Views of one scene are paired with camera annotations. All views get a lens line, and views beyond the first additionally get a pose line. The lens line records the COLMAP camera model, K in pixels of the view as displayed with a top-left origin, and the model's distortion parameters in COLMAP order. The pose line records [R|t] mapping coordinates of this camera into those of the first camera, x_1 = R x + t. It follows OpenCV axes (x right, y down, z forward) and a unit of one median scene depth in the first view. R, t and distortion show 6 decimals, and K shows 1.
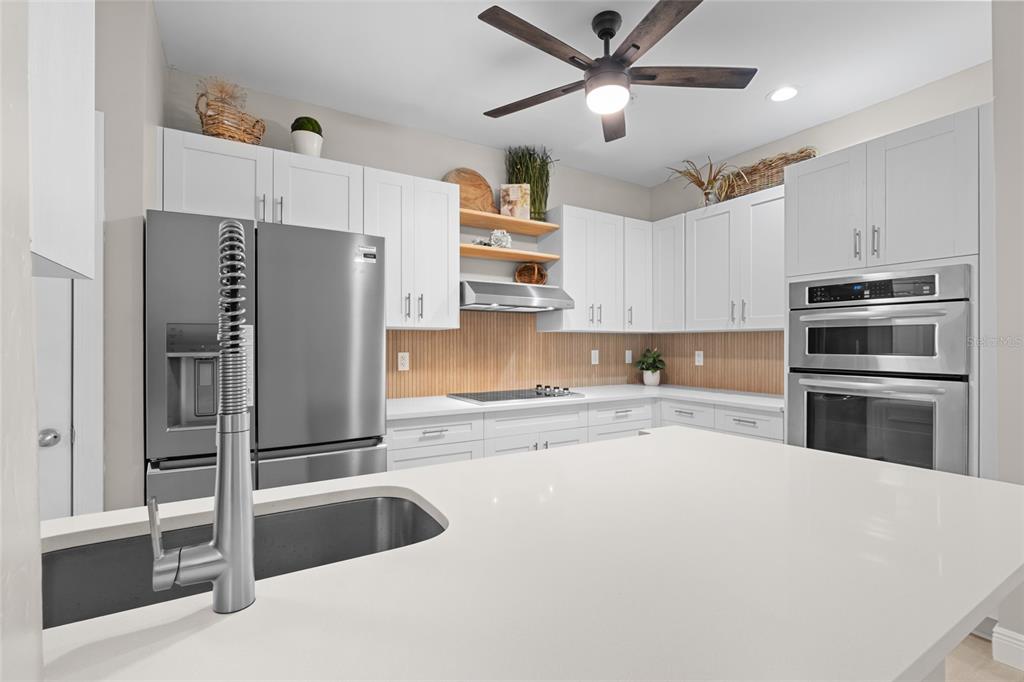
lens RADIAL K [[461.0, 0, 512.0], [0, 461.0, 341.0], [0, 0, 1]] dist [-0.002160, 0.000242]
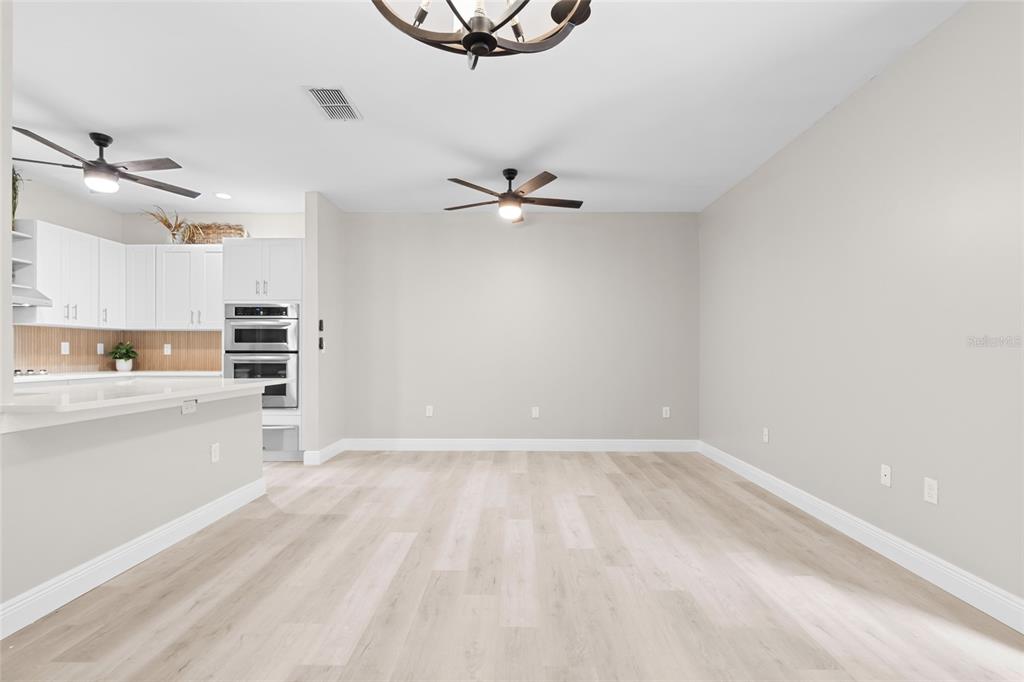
lens RADIAL K [[463.3, 0, 514.1], [0, 463.3, 353.5], [0, 0, 1]] dist [-0.000126, 0.000151]
pose [[0.520651, -0.001386, 0.853768, -0.266923], [-0.006736, 0.999961, 0.005732, 0.038584], [-0.853743, -0.008735, 0.520621, -0.682981]]
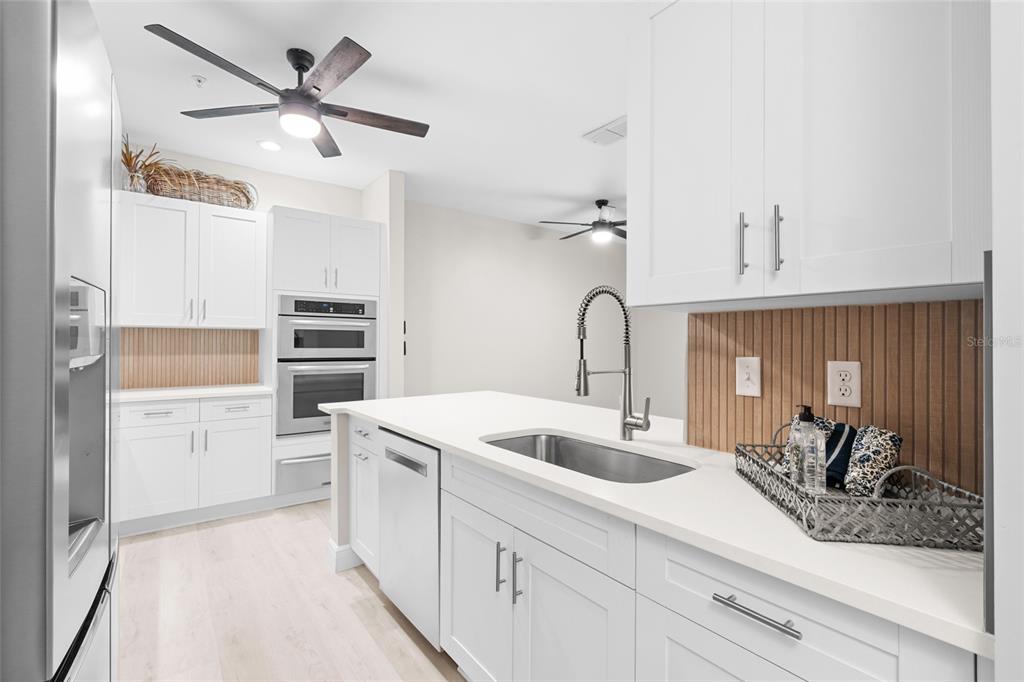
lens RADIAL K [[461.0, 0, 512.0], [0, 461.0, 341.0], [0, 0, 1]] dist [-0.002160, 0.000242]
pose [[-0.102232, 0.001762, 0.994759, -0.587896], [-0.012018, 0.999923, -0.003006, 0.002077], [-0.994688, -0.012262, -0.102203, 0.355774]]
